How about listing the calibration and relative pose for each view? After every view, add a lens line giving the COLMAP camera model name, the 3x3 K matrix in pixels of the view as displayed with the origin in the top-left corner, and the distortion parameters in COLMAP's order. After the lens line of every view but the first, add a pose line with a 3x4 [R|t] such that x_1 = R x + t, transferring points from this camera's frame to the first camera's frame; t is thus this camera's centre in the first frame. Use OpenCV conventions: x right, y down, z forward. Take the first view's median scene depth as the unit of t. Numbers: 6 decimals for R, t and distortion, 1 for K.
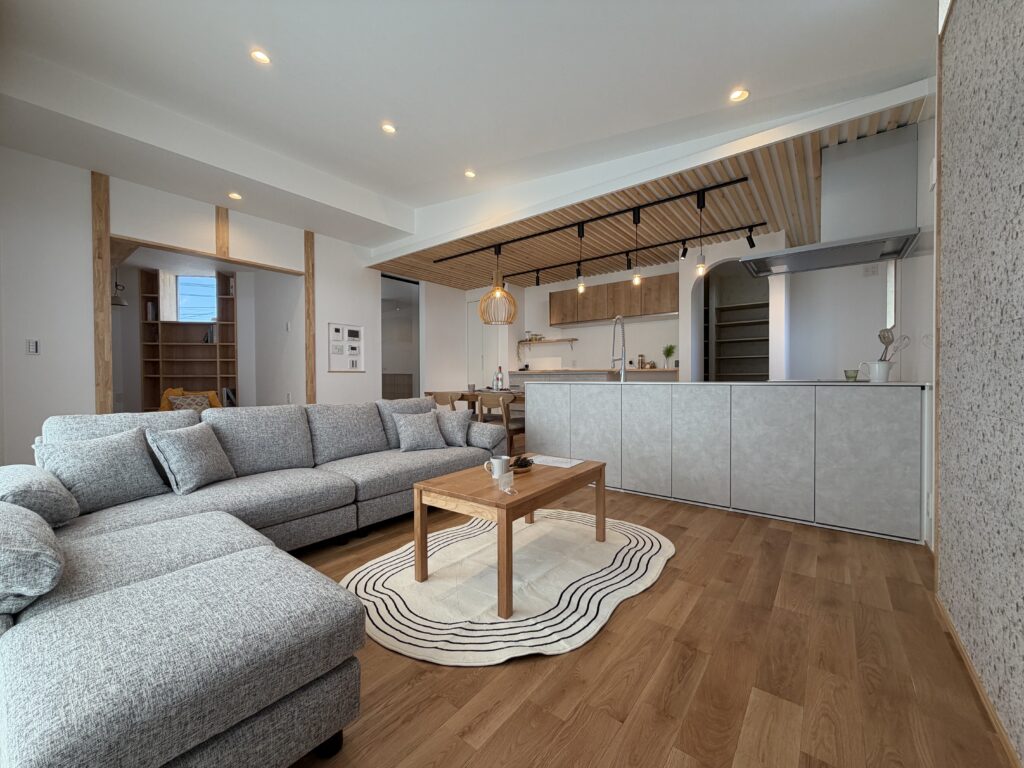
lens RADIAL K [[408.8, 0, 509.9], [0, 408.8, 385.4], [0, 0, 1]] dist [-0.000906, 0.000228]
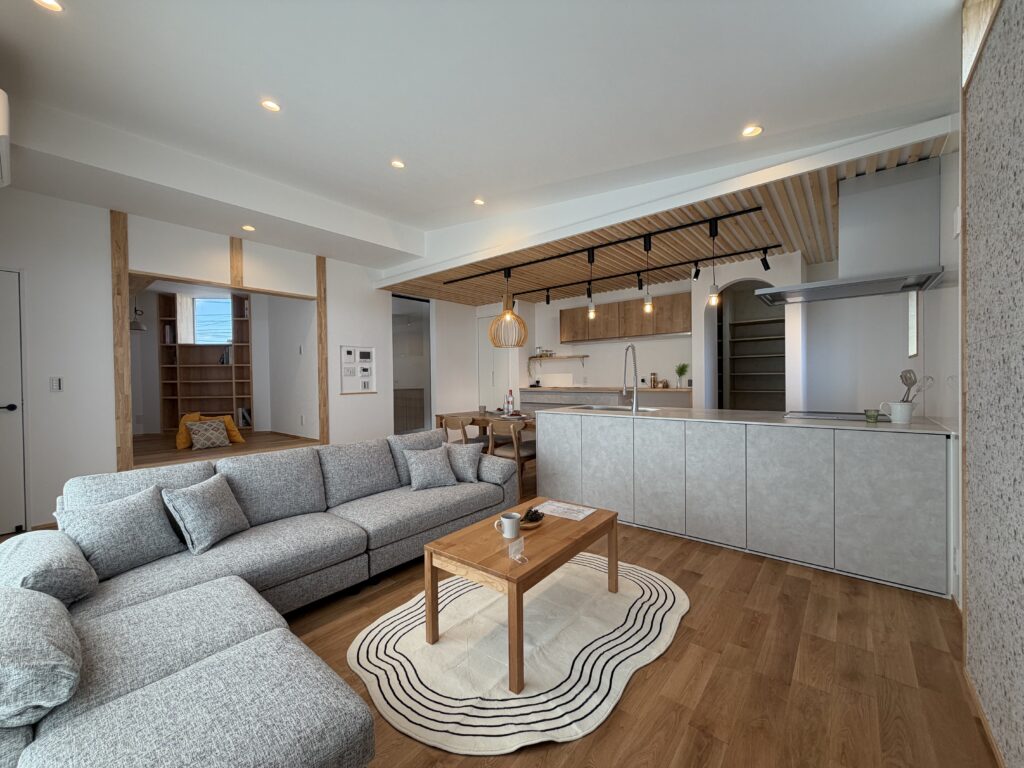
lens RADIAL K [[408.8, 0, 509.9], [0, 408.8, 385.4], [0, 0, 1]] dist [-0.000906, 0.000228]
pose [[0.999581, -0.007424, -0.027961, 0.003256], [0.007409, 0.999972, -0.000654, -0.098759], [0.027965, 0.000447, 0.999609, 0.005099]]
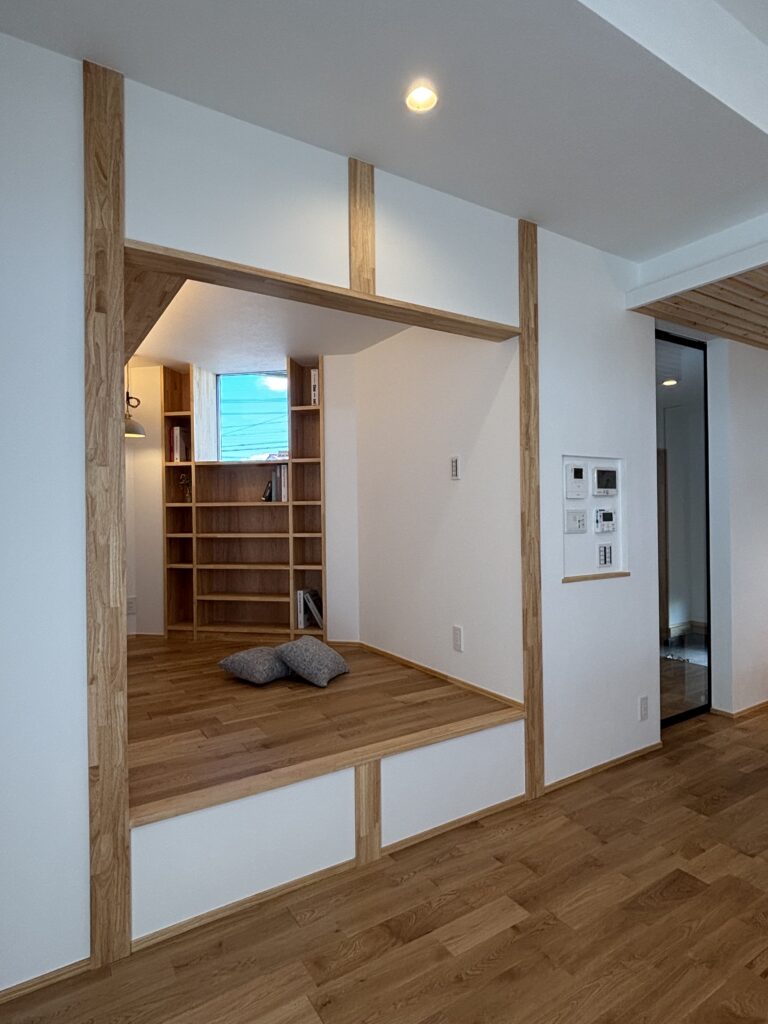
lens RADIAL K [[577.6, 0, 384.0], [0, 577.6, 512.0], [0, 0, 1]] dist [0.027685, -0.031985]
pose [[0.943361, -0.005273, -0.331727, -0.807326], [0.000755, 0.999905, -0.013747, -0.176005], [0.331768, 0.012717, 0.943275, 0.811459]]
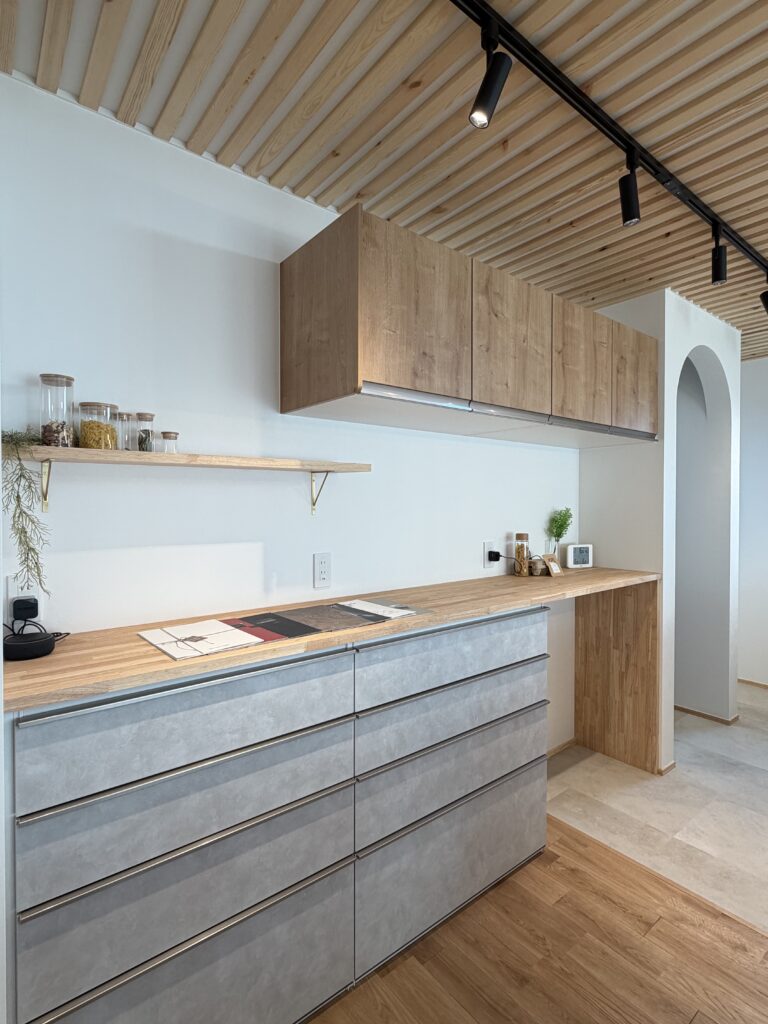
lens RADIAL K [[515.8, 0, 384.0], [0, 515.8, 512.0], [0, 0, 1]] dist [0.002314, 0.000753]
pose [[0.227410, -0.010328, 0.973744, -0.287509], [0.014567, 0.999868, 0.007203, -0.207238], [-0.973690, 0.012546, 0.227530, 2.130377]]
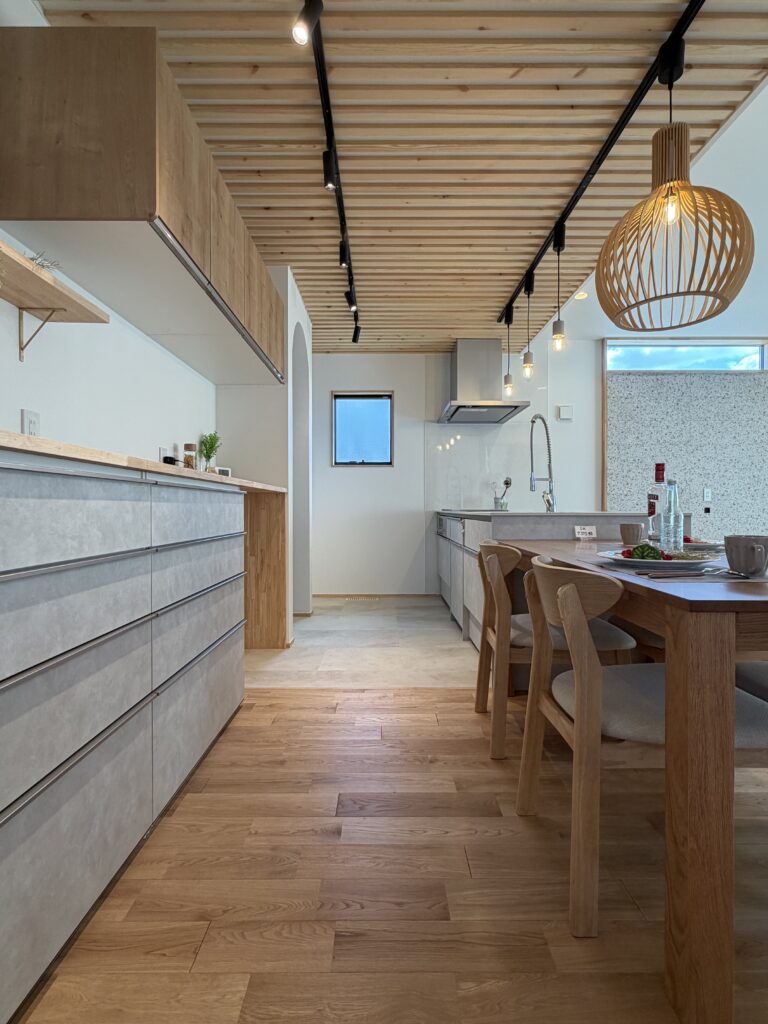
lens RADIAL K [[509.8, 0, 384.0], [0, 509.8, 512.0], [0, 0, 1]] dist [0.000288, 0.000755]
pose [[-0.618462, 0.000152, 0.785815, -0.325649], [0.016818, 0.999773, 0.013043, -0.033522], [-0.785635, 0.021283, -0.618324, 2.417958]]
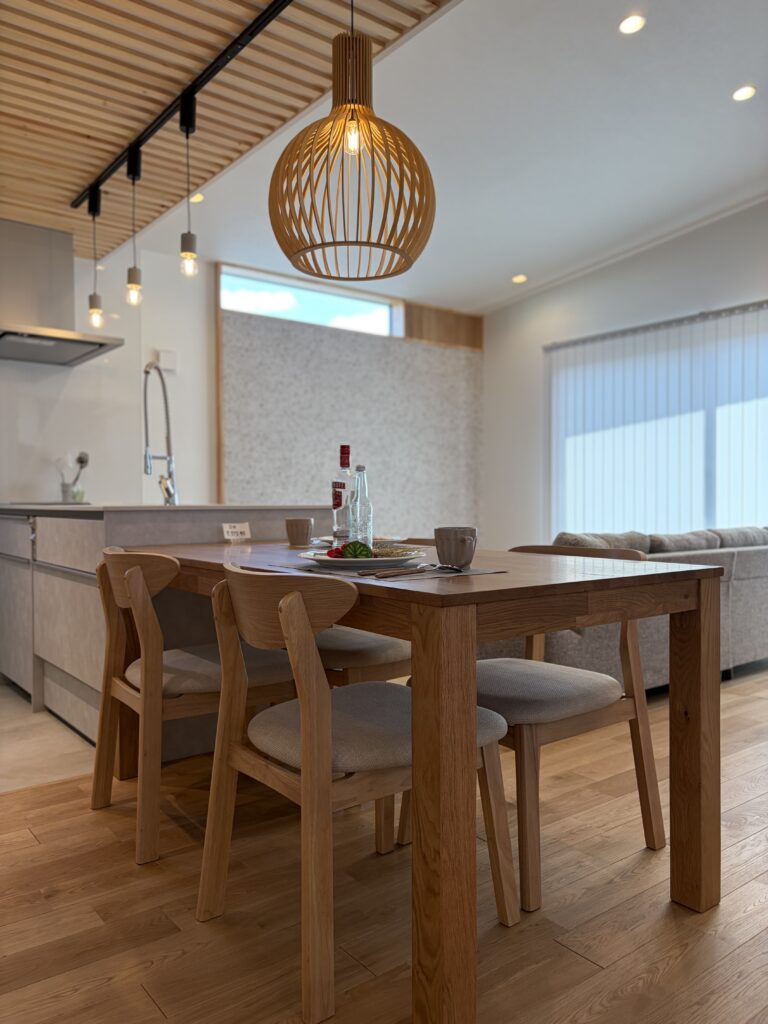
lens RADIAL K [[778.8, 0, 384.0], [0, 778.8, 512.0], [0, 0, 1]] dist [0.029452, -0.009525]
pose [[-0.970060, 0.003935, 0.242834, -0.271807], [0.011426, 0.999501, 0.029447, -0.033594], [-0.242597, 0.031340, -0.969621, 2.521605]]
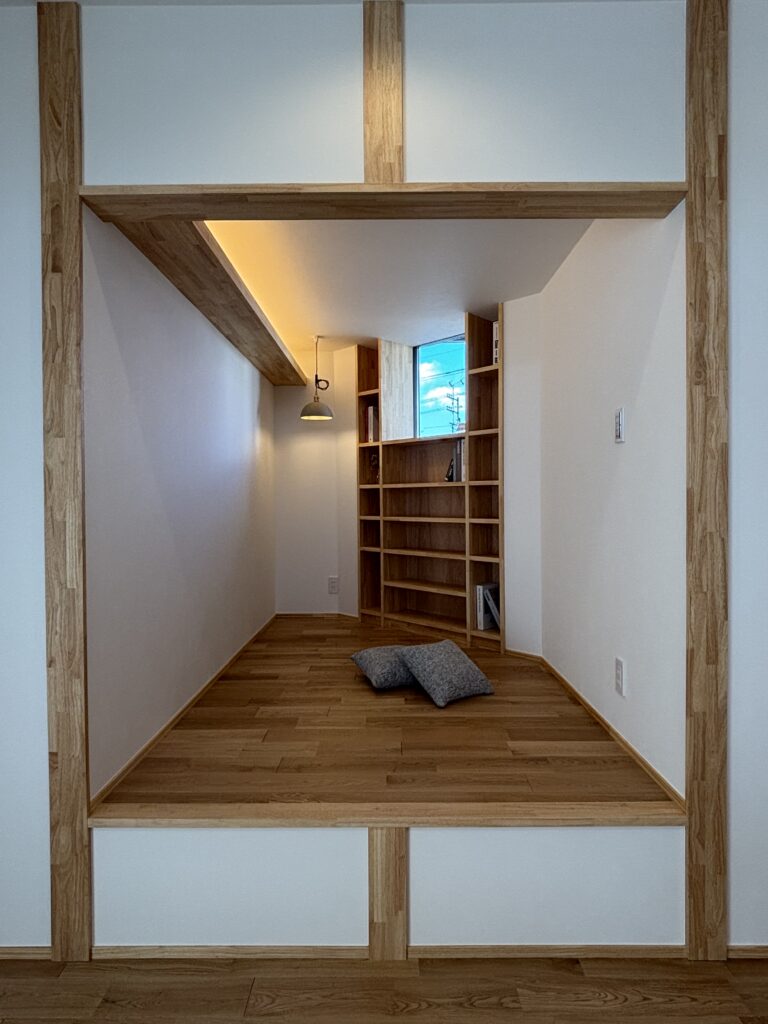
lens RADIAL K [[573.7, 0, 384.0], [0, 573.7, 512.0], [0, 0, 1]] dist [-0.003176, -0.000785]
pose [[0.614968, 0.016591, -0.788378, -0.637304], [-0.011211, 0.999862, 0.012297, -0.169487], [0.788473, 0.001277, 0.615068, 1.214325]]
